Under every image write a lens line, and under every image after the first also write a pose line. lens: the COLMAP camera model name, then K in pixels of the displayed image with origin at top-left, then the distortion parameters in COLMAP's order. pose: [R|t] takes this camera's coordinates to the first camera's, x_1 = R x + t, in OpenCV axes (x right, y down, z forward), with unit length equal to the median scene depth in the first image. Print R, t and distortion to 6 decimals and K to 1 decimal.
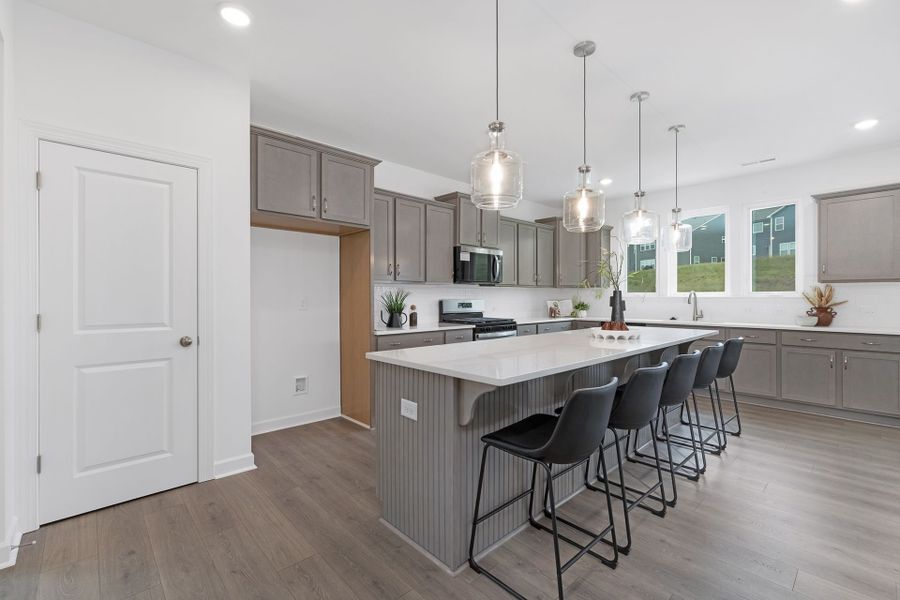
lens RADIAL K [[399.0, 0, 453.4], [0, 399.0, 295.6], [0, 0, 1]] dist [0.031329, -0.000268]
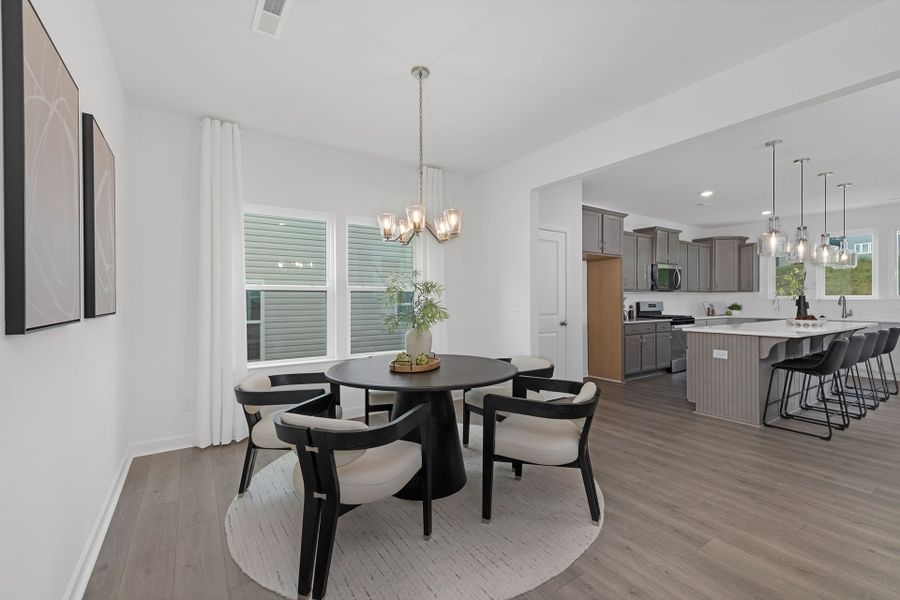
lens RADIAL K [[399.0, 0, 454.3], [0, 399.0, 304.9], [0, 0, 1]] dist [0.031329, -0.000268]
pose [[0.991137, -0.000137, -0.132845, -0.747989], [0.002097, 0.999891, 0.014609, -0.001879], [0.132828, -0.014758, 0.991029, -0.775471]]
